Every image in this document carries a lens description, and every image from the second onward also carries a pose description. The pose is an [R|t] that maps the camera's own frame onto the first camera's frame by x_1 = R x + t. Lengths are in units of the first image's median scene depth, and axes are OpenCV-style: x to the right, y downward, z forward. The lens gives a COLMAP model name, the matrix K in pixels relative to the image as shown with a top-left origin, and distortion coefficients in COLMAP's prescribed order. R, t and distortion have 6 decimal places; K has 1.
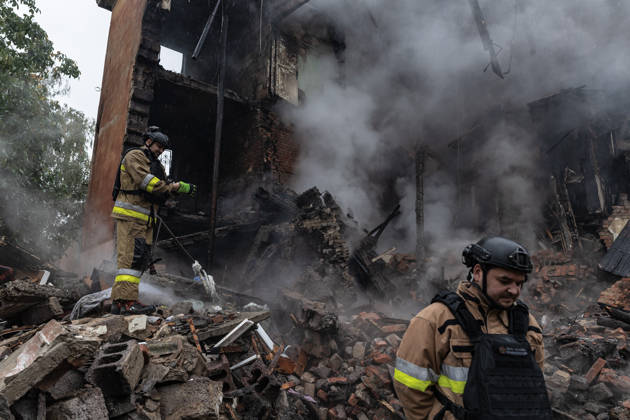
lens RADIAL K [[431.6, 0, 317.0], [0, 431.6, 208.5], [0, 0, 1]] dist [-0.014651, -0.000096]
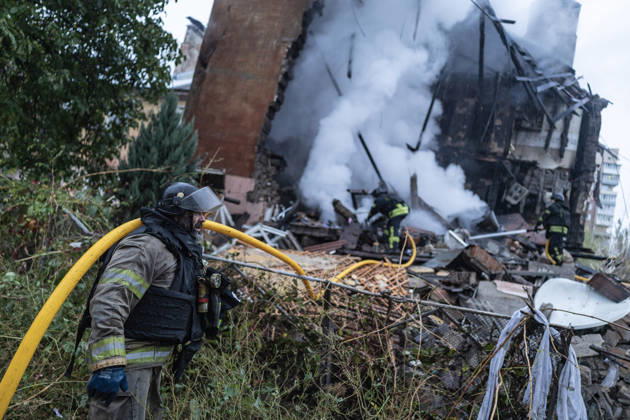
lens RADIAL K [[431.6, 0, 317.0], [0, 431.6, 208.5], [0, 0, 1]] dist [-0.014651, -0.000096]
pose [[0.851091, 0.233587, 0.470193, -0.898181], [-0.314327, 0.944036, 0.099971, -0.038089], [-0.420528, -0.232879, 0.876883, -0.283307]]
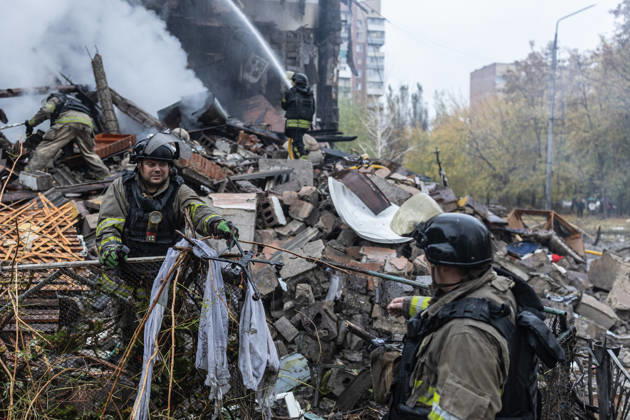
lens RADIAL K [[587.6, 0, 316.0], [0, 587.6, 217.5], [0, 0, 1]] dist [0.014042, -0.015859]
pose [[0.554634, -0.022931, 0.831779, -0.793681], [-0.201685, 0.966108, 0.161118, -0.065353], [-0.807282, -0.257119, 0.531211, -0.305462]]
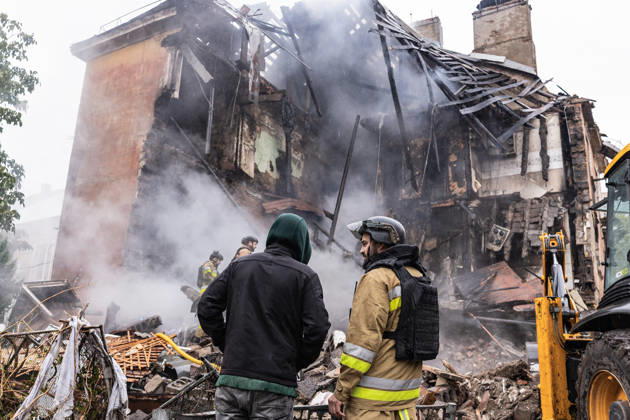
lens RADIAL K [[590.3, 0, 315.0], [0, 590.3, 210.0], [0, 0, 1]] dist [-0.004699, -0.009119]
pose [[0.945213, 0.117373, 0.304626, -0.484851], [-0.099845, 0.992354, -0.072551, -0.072124], [-0.310812, 0.038160, 0.949705, -0.748207]]
